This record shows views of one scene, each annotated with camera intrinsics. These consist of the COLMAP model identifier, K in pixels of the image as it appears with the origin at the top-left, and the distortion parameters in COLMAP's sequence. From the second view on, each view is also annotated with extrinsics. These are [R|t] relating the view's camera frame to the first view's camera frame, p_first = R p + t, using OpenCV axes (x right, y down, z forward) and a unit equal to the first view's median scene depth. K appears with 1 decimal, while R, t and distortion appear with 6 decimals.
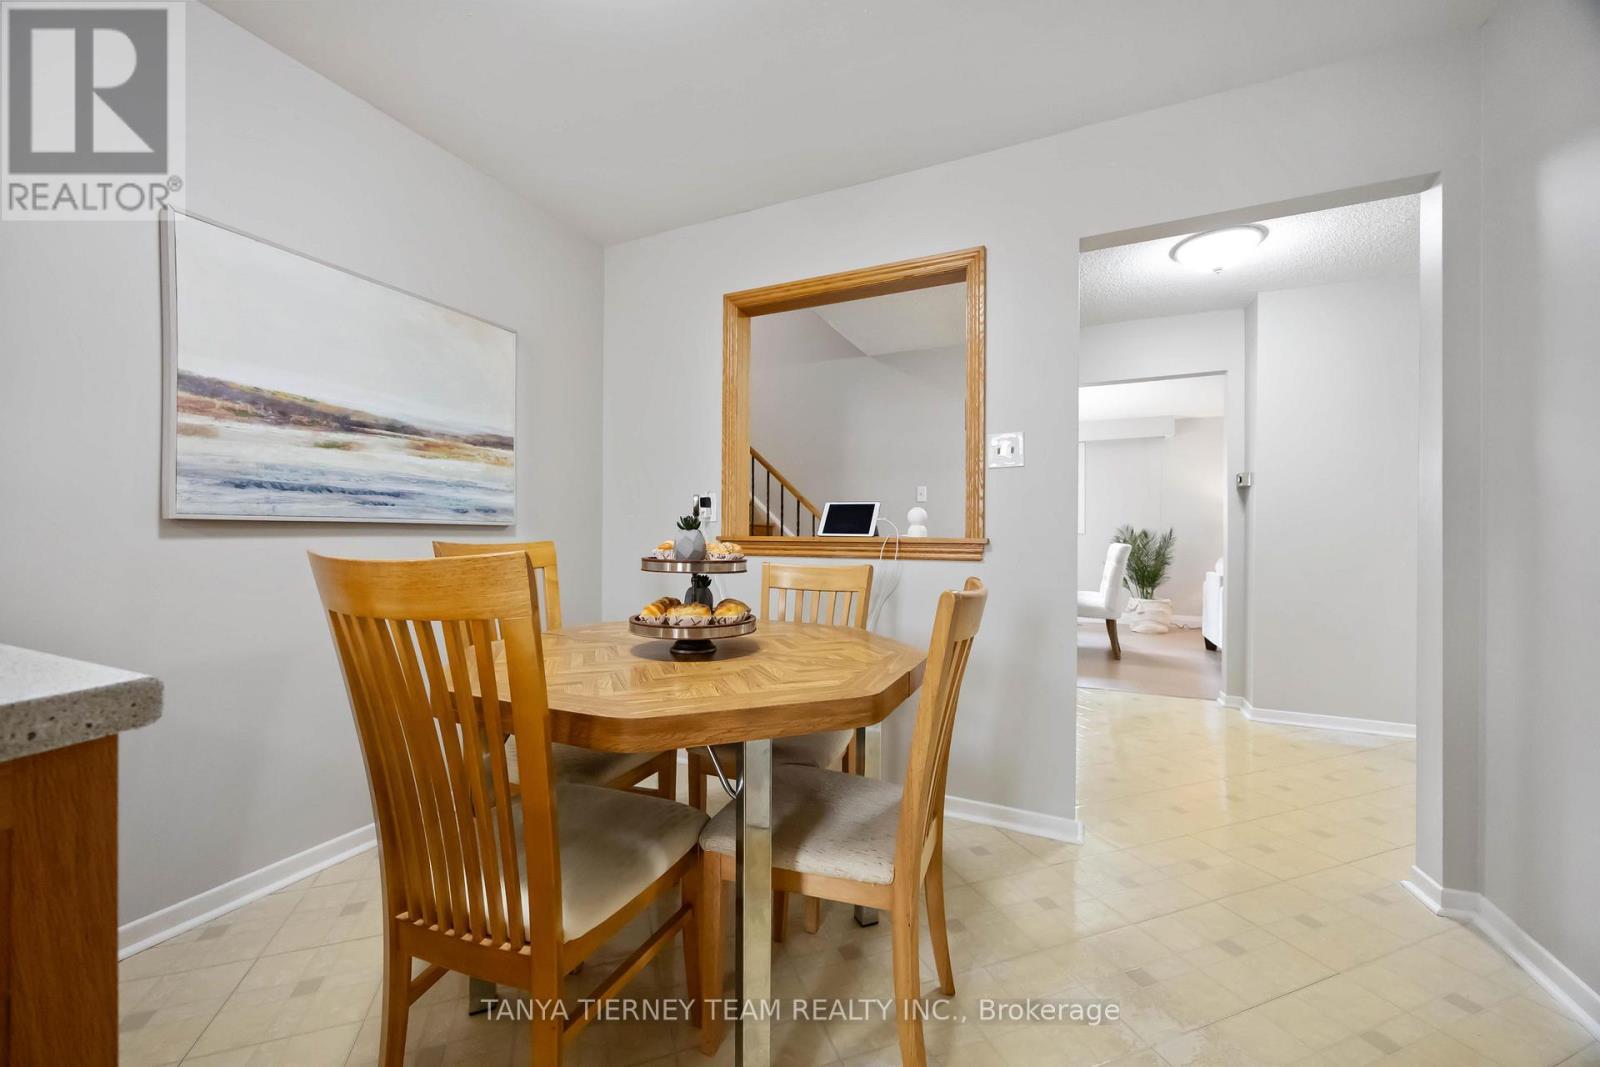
lens RADIAL K [[615.0, 0, 798.9], [0, 615.0, 532.2], [0, 0, 1]] dist [0.000351, 0.000018]
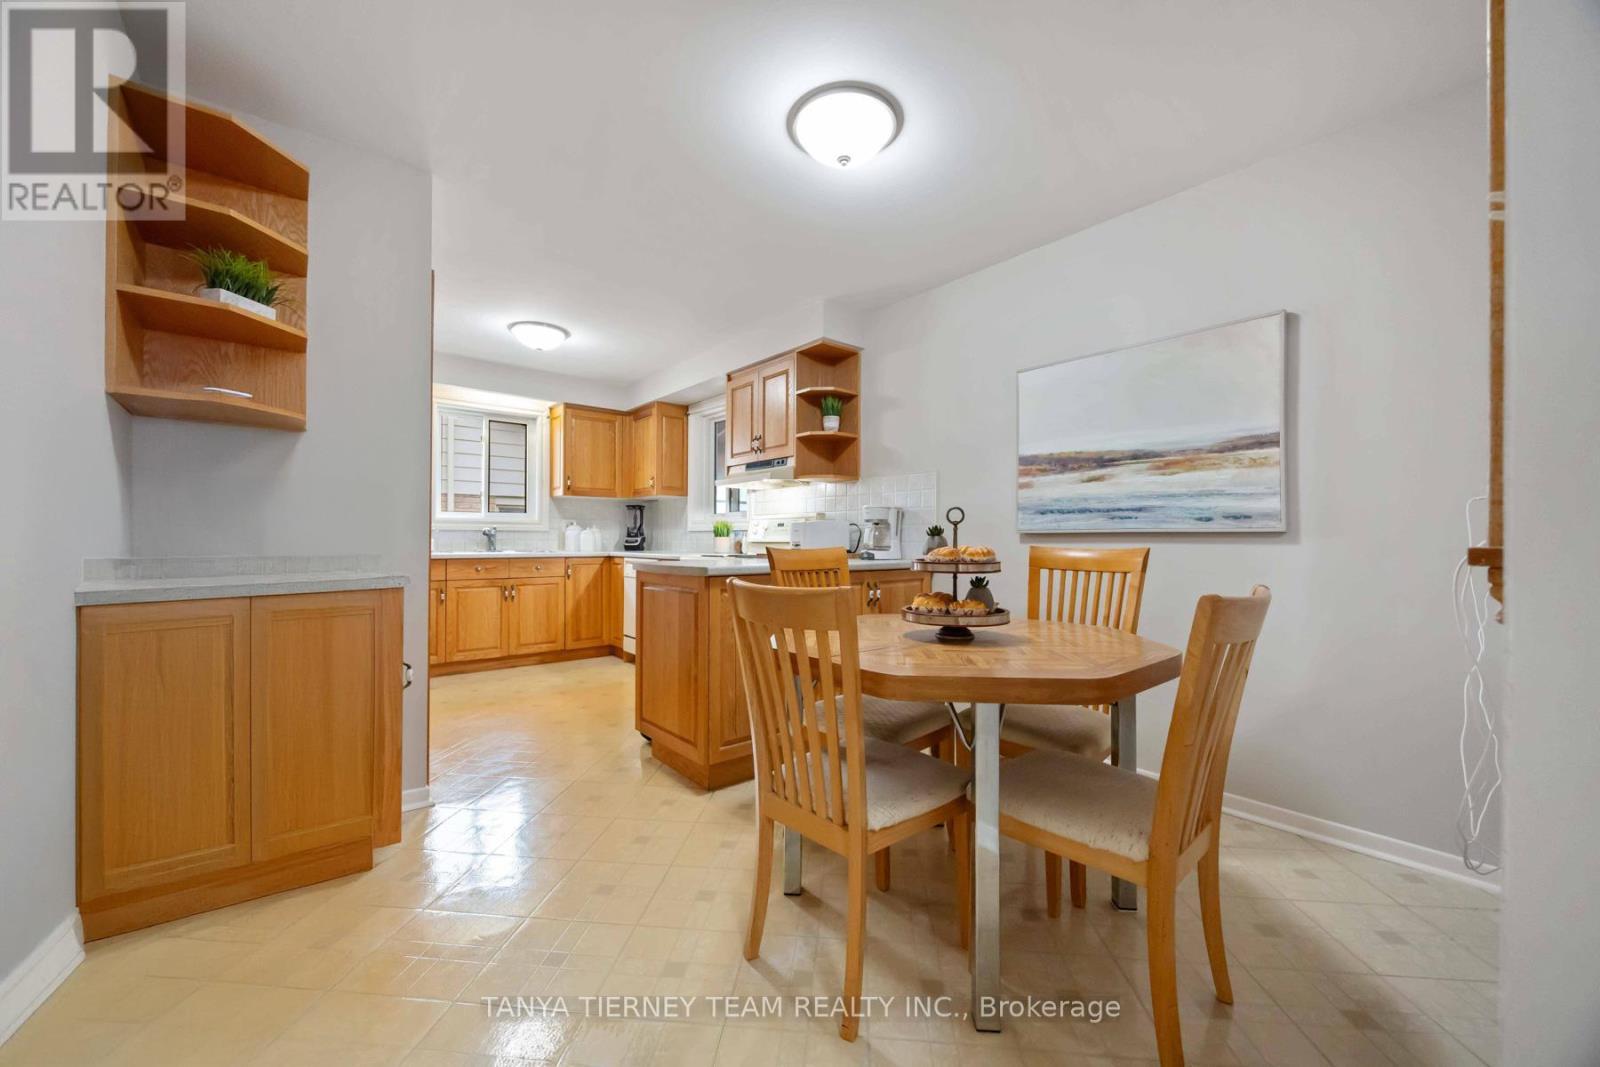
lens RADIAL K [[615.0, 0, 803.0], [0, 615.0, 542.5], [0, 0, 1]] dist [0.000351, 0.000018]
pose [[-0.433772, -0.012403, -0.900938, 0.794416], [-0.009918, 0.999910, -0.008991, 0.024886], [0.900968, 0.005035, -0.433856, 0.971317]]
